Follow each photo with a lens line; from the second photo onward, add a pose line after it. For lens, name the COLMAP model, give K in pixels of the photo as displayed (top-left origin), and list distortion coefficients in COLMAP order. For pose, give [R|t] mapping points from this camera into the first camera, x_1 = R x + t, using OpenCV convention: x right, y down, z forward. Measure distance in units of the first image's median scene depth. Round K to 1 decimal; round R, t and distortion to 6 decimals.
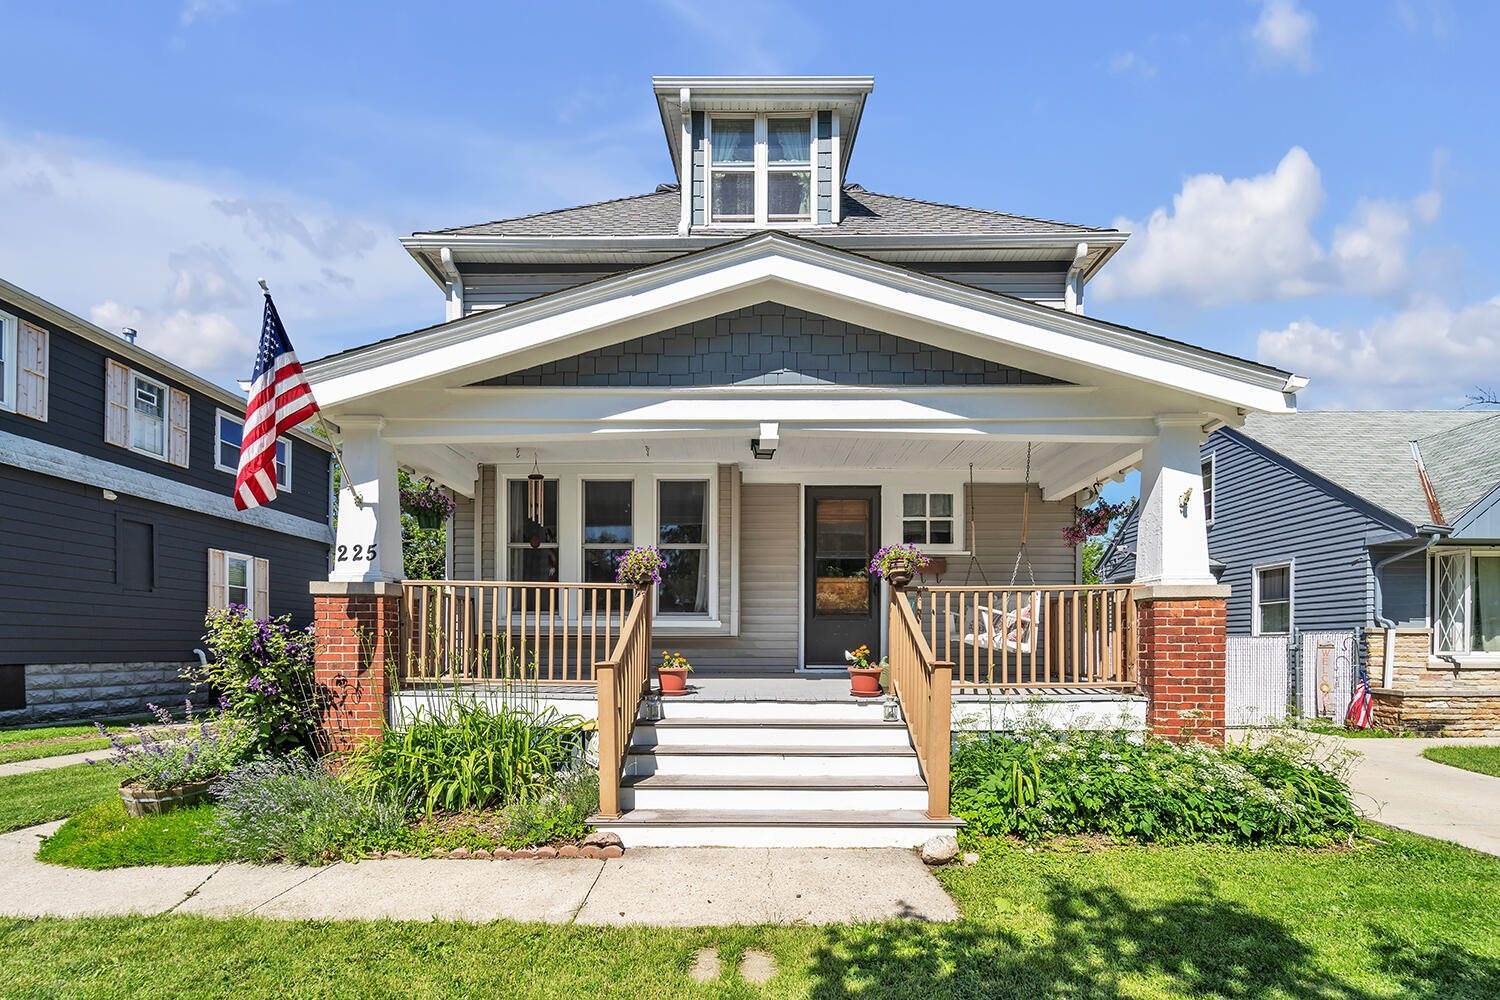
lens RADIAL K [[656.9, 0, 749.7], [0, 656.9, 648.7], [0, 0, 1]] dist [0.001726, 0.000077]
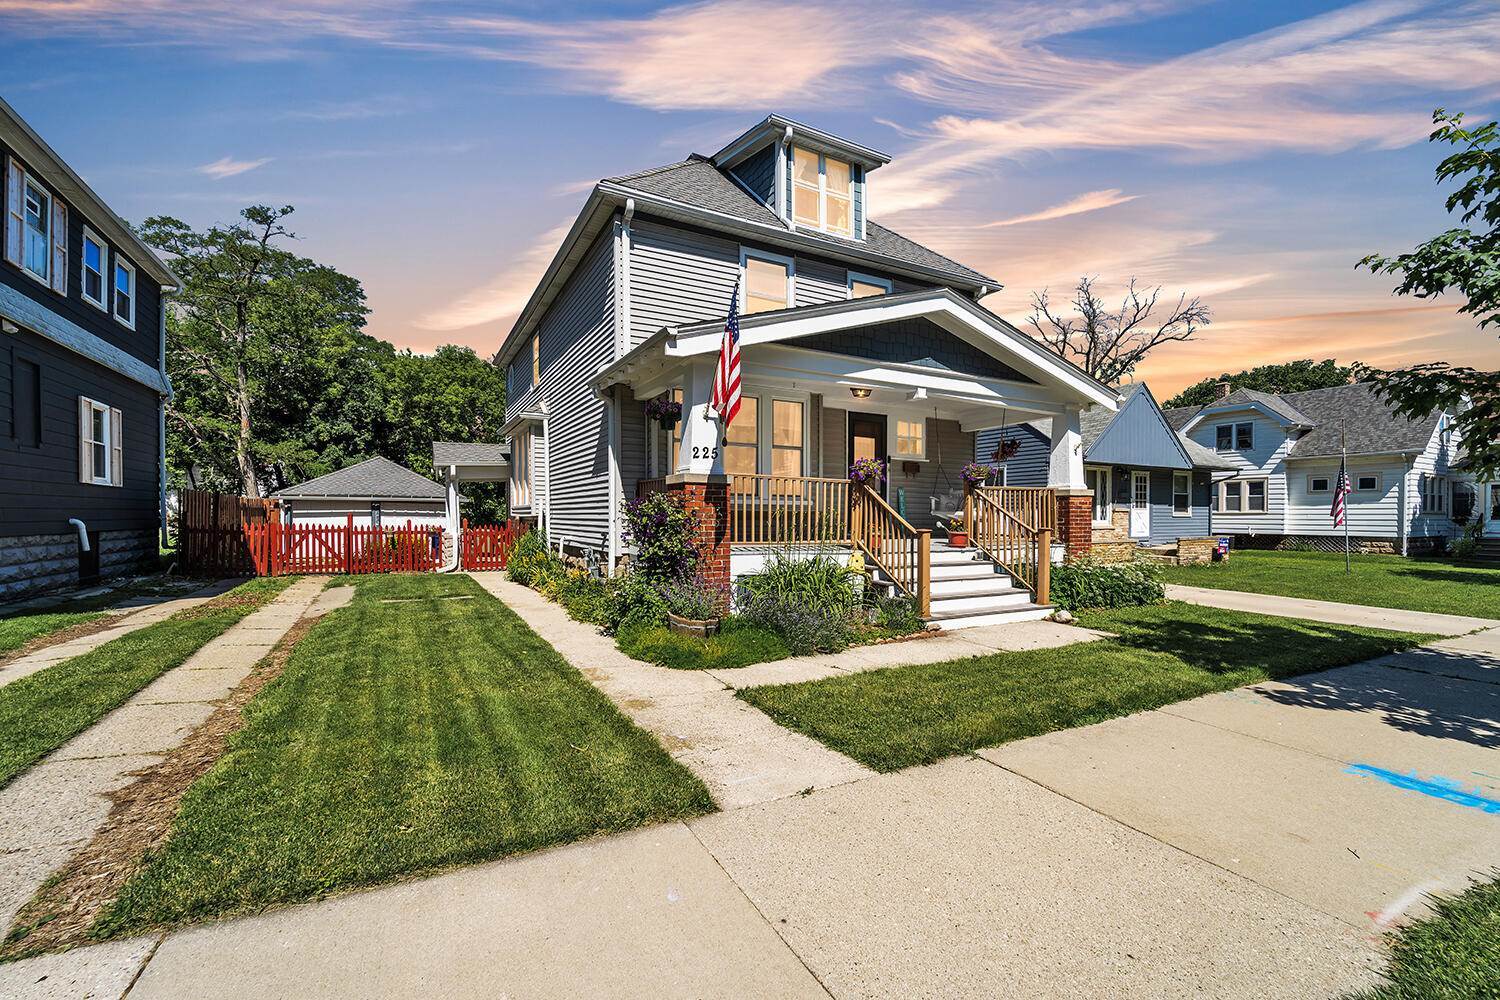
lens RADIAL K [[627.1, 0, 748.3], [0, 627.1, 517.7], [0, 0, 1]] dist [-0.000101, 0.000003]
pose [[0.876686, 0.000072, 0.481064, -1.140656], [-0.002276, 0.999989, 0.003998, -0.013567], [-0.481058, -0.004600, 0.876677, -0.206951]]
